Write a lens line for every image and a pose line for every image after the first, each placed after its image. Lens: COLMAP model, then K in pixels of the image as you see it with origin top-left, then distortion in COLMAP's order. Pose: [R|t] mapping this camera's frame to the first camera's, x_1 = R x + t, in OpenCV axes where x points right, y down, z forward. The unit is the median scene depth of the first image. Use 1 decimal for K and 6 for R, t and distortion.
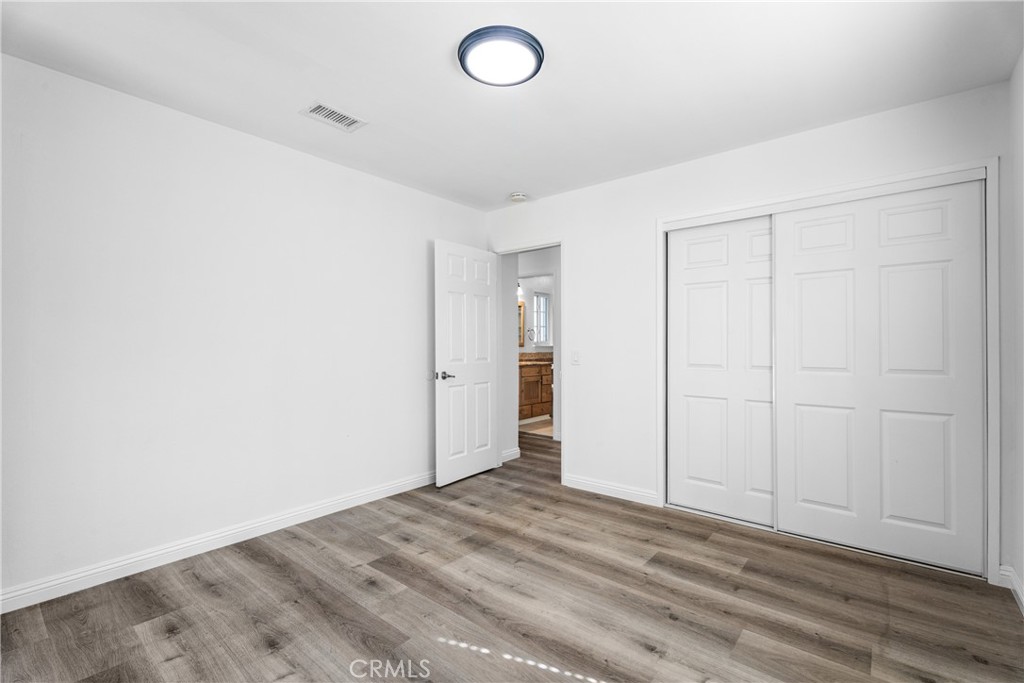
lens RADIAL K [[457.0, 0, 513.8], [0, 457.0, 341.4], [0, 0, 1]] dist [0.002243, -0.002613]
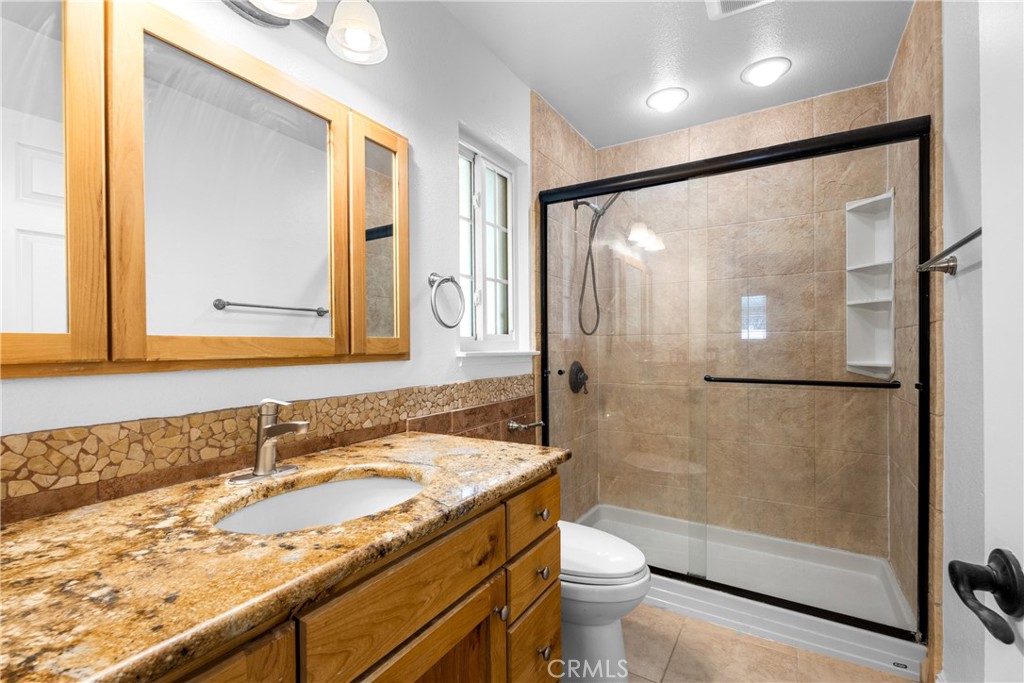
lens RADIAL K [[457.0, 0, 510.3], [0, 457.0, 344.3], [0, 0, 1]] dist [0.002243, -0.002613]
pose [[0.989116, -0.002824, 0.147112, 0.034848], [0.002417, 0.999993, 0.002945, 0.004573], [-0.147119, -0.002557, 0.989115, 0.742253]]
